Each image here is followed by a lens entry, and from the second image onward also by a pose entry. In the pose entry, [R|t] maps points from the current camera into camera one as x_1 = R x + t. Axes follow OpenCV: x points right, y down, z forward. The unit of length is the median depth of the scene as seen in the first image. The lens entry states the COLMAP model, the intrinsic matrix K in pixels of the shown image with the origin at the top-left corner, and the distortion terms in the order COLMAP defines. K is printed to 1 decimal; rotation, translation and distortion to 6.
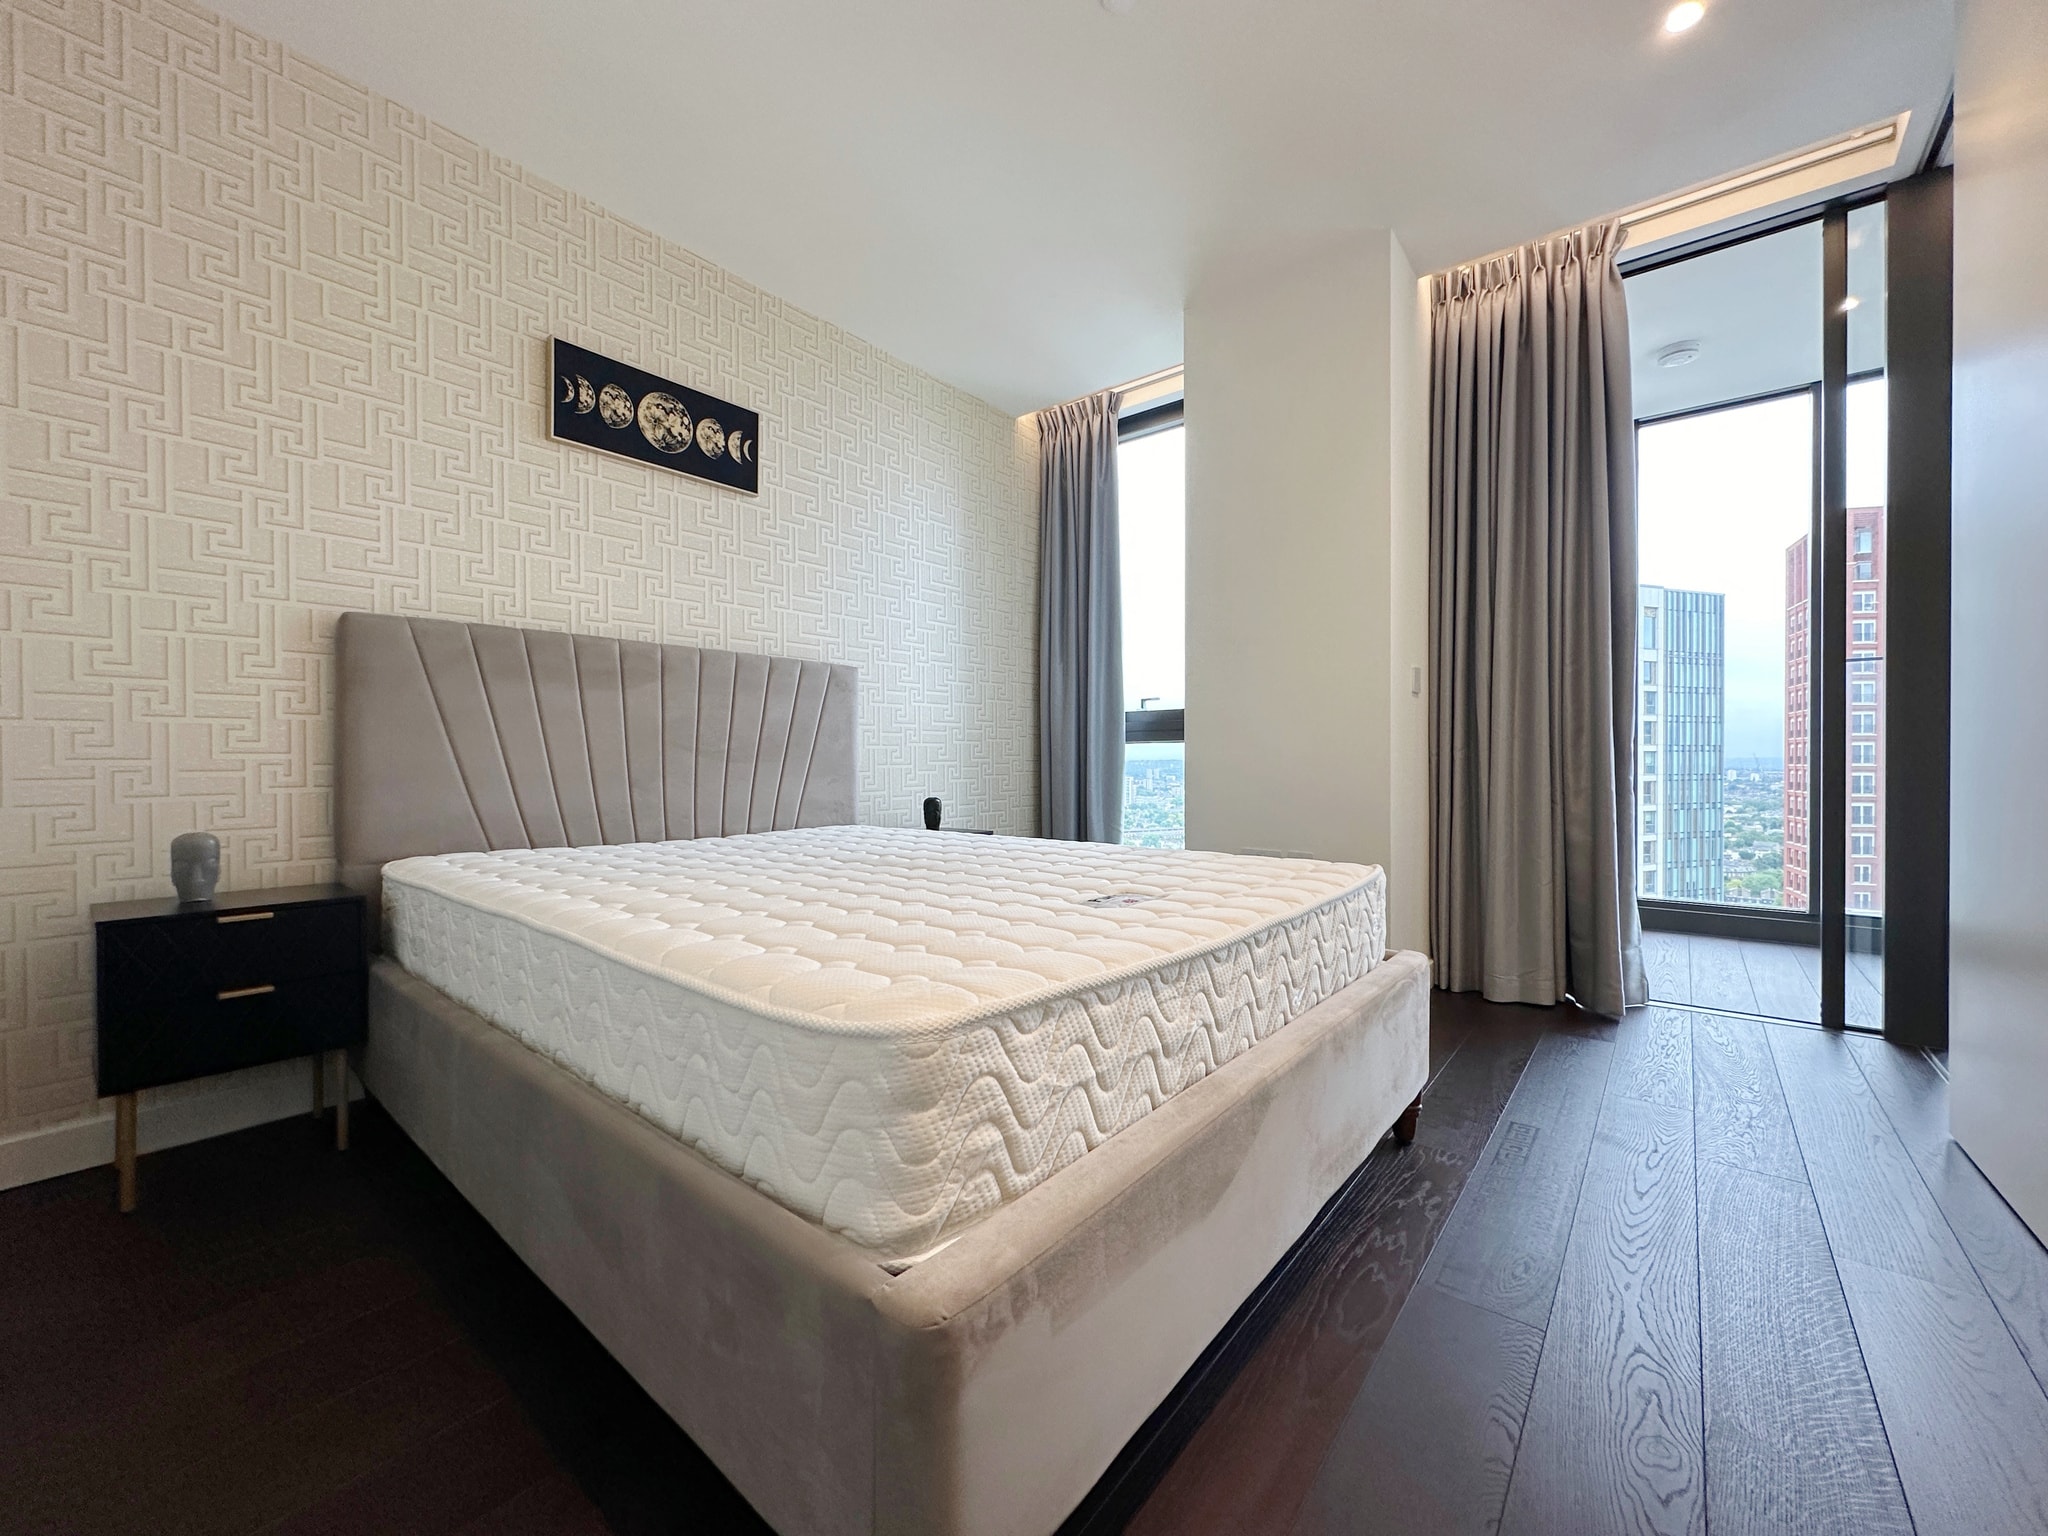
lens RADIAL K [[822.2, 0, 1024.0], [0, 822.2, 768.0], [0, 0, 1]] dist [-0.012359, 0.000006]
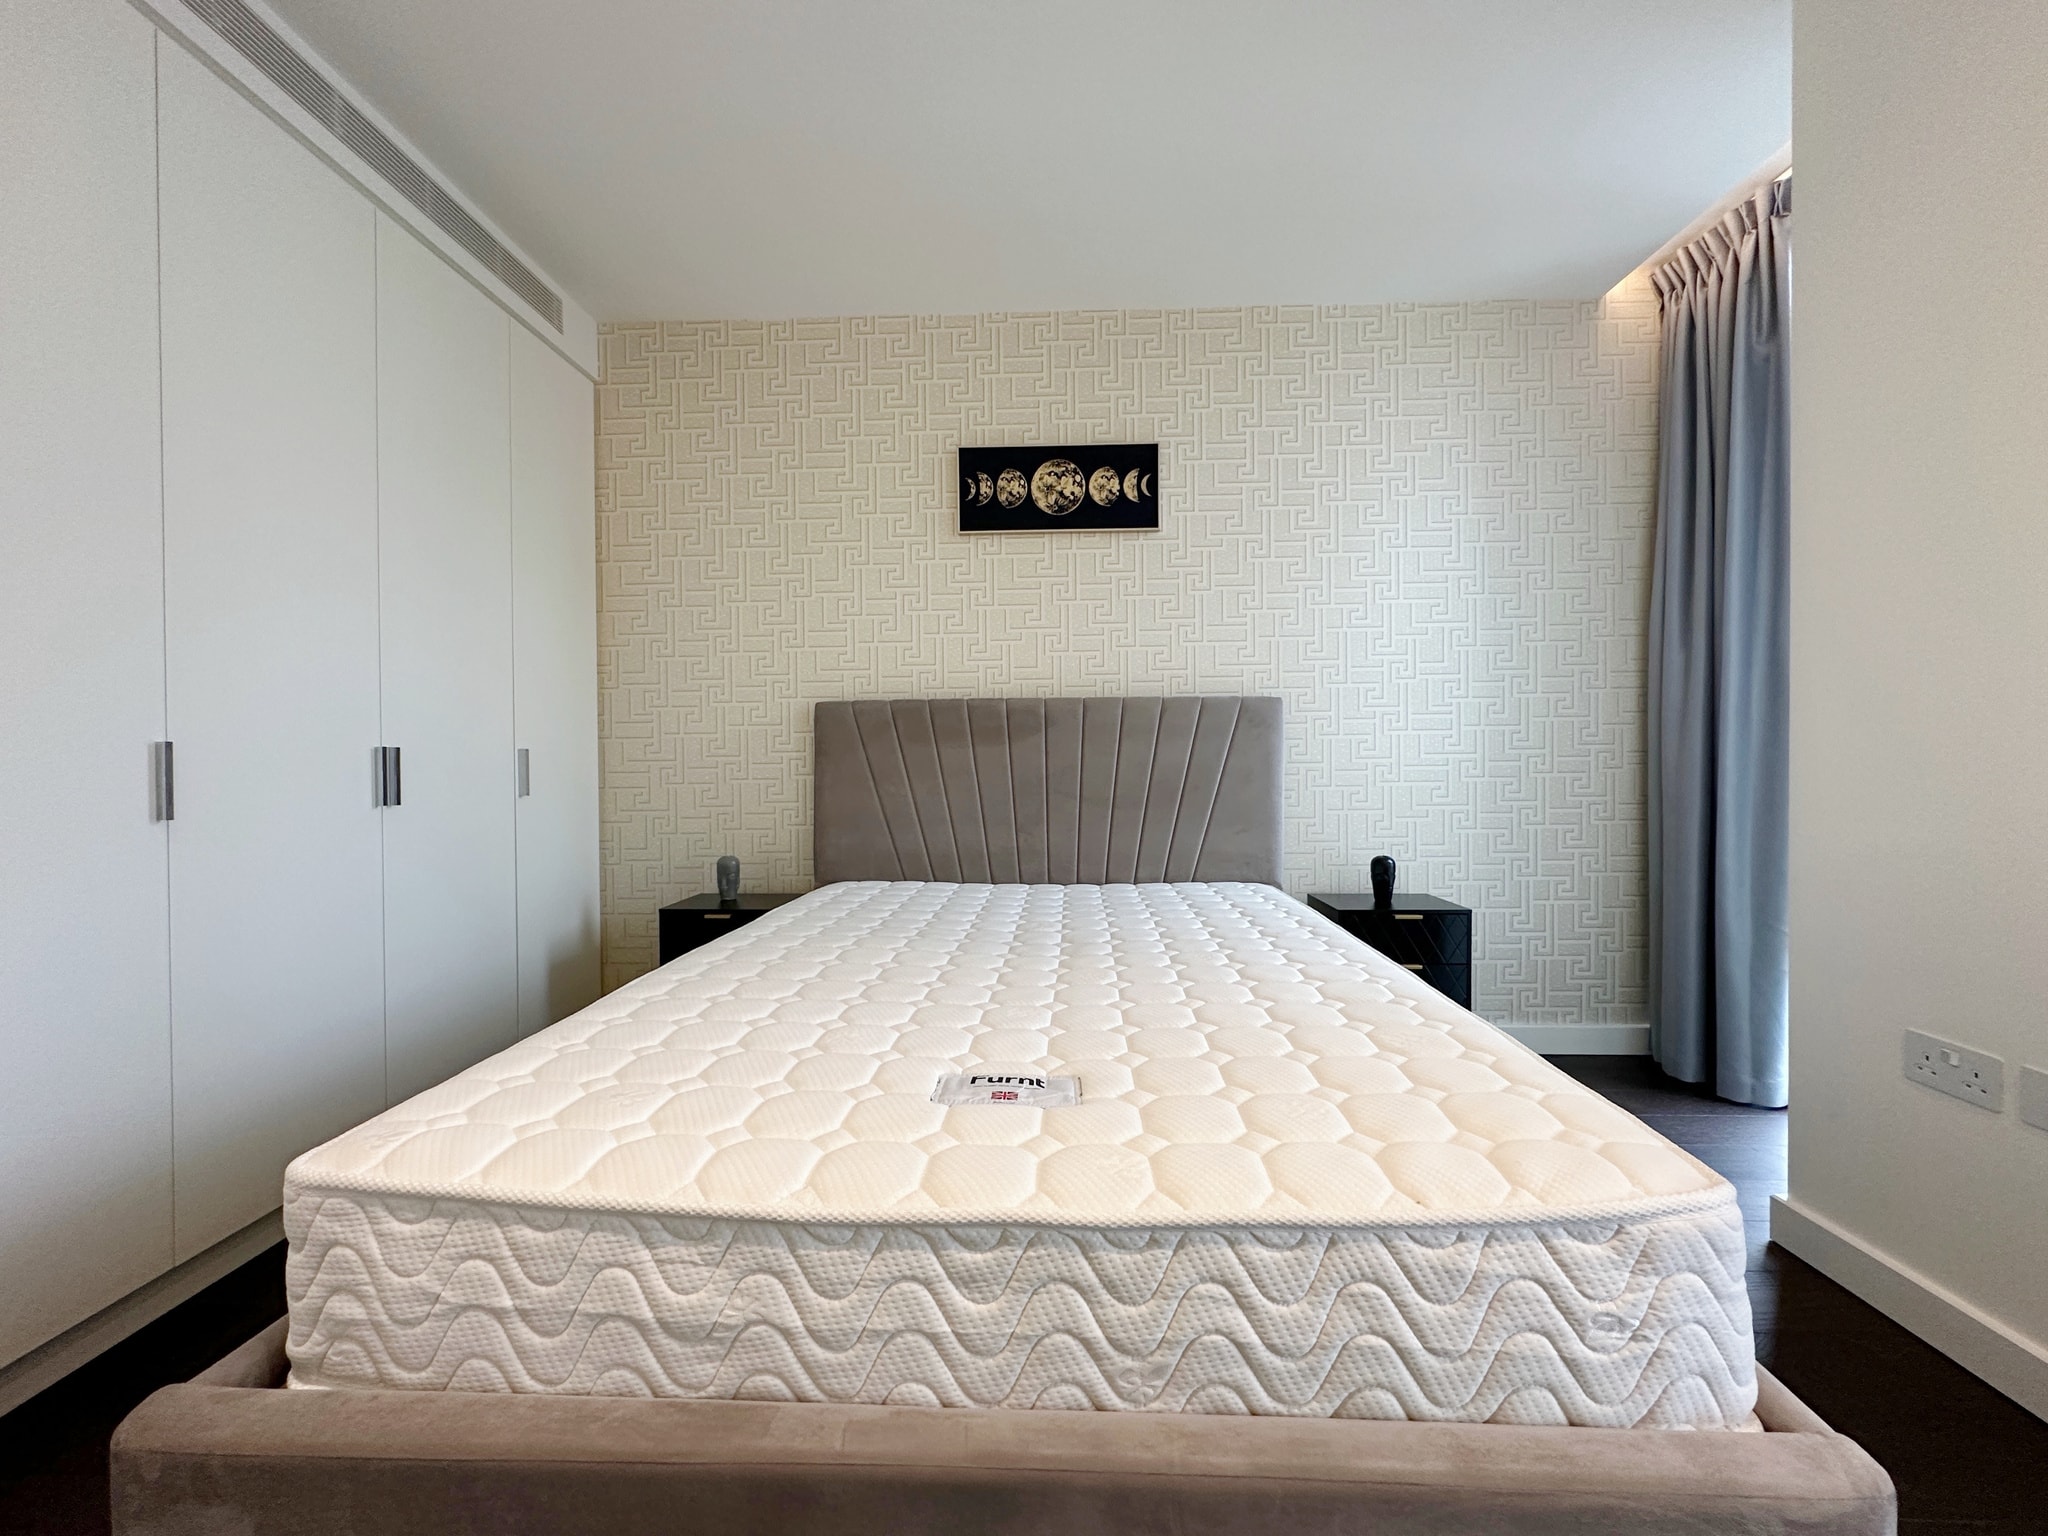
lens RADIAL K [[817.7, 0, 1021.8], [0, 817.7, 769.3], [0, 0, 1]] dist [-0.002620, 0.000237]
pose [[0.601790, 0.007783, -0.798617, 0.376097], [0.000627, 0.999948, 0.010217, -0.066990], [0.798654, -0.006649, 0.601753, 0.320723]]
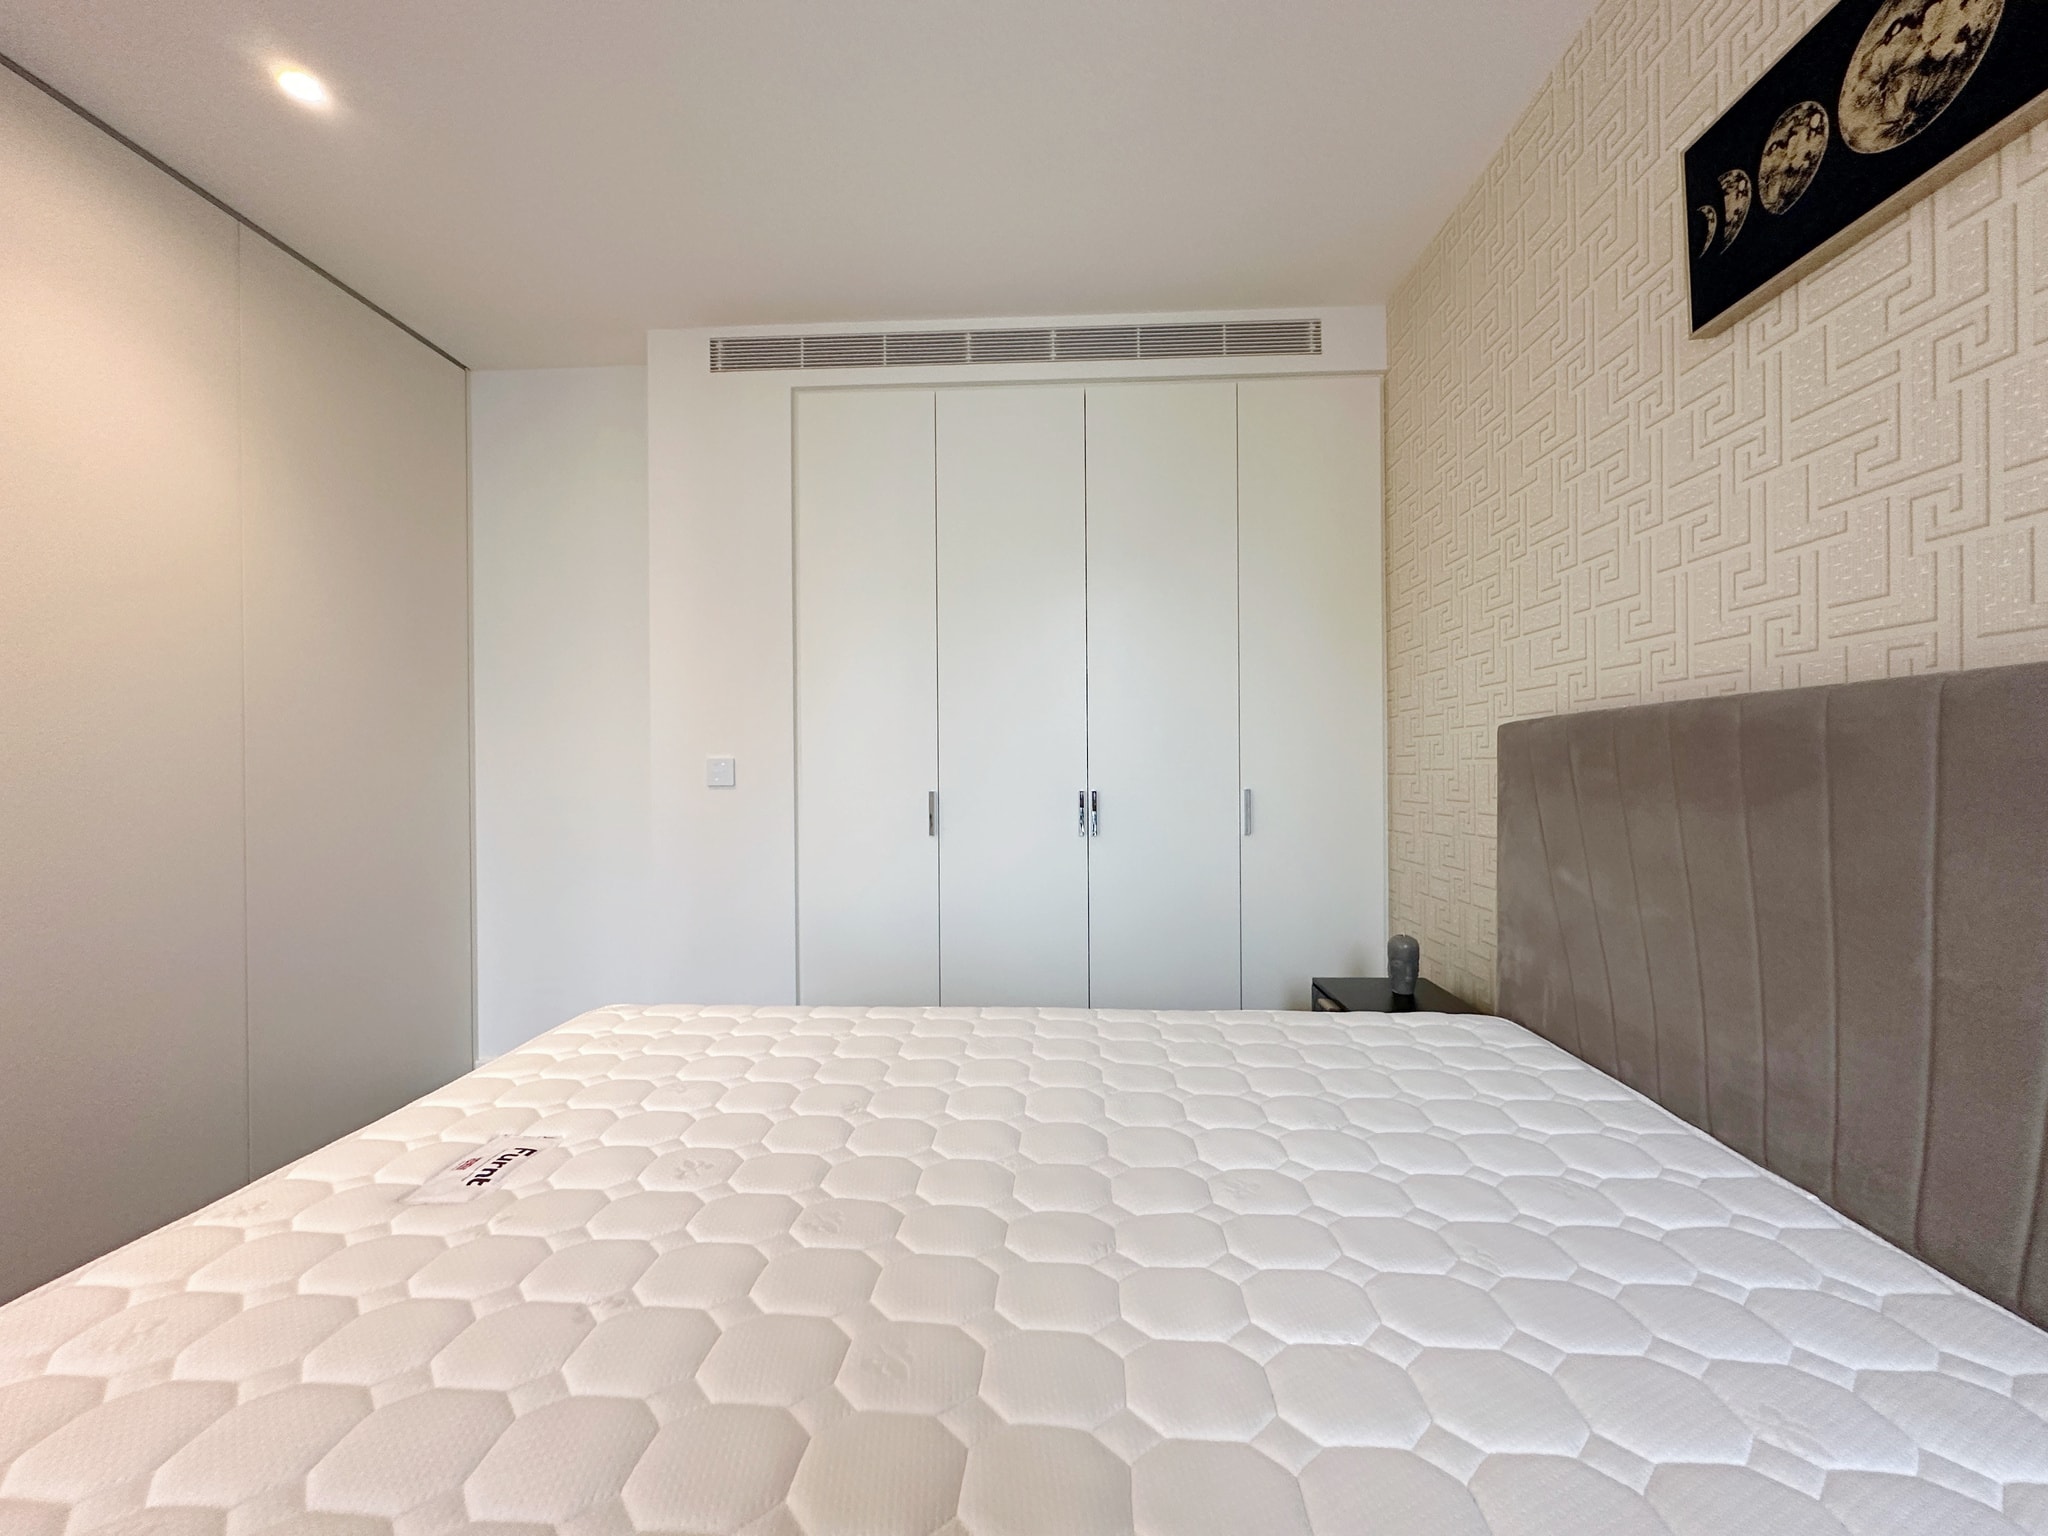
lens RADIAL K [[817.7, 0, 1021.8], [0, 817.7, 769.3], [0, 0, 1]] dist [-0.002620, 0.000237]
pose [[-0.802761, 0.009233, -0.596229, 0.087354], [0.006231, 0.999955, 0.007096, -0.113600], [0.596268, 0.001981, -0.802783, 1.040737]]
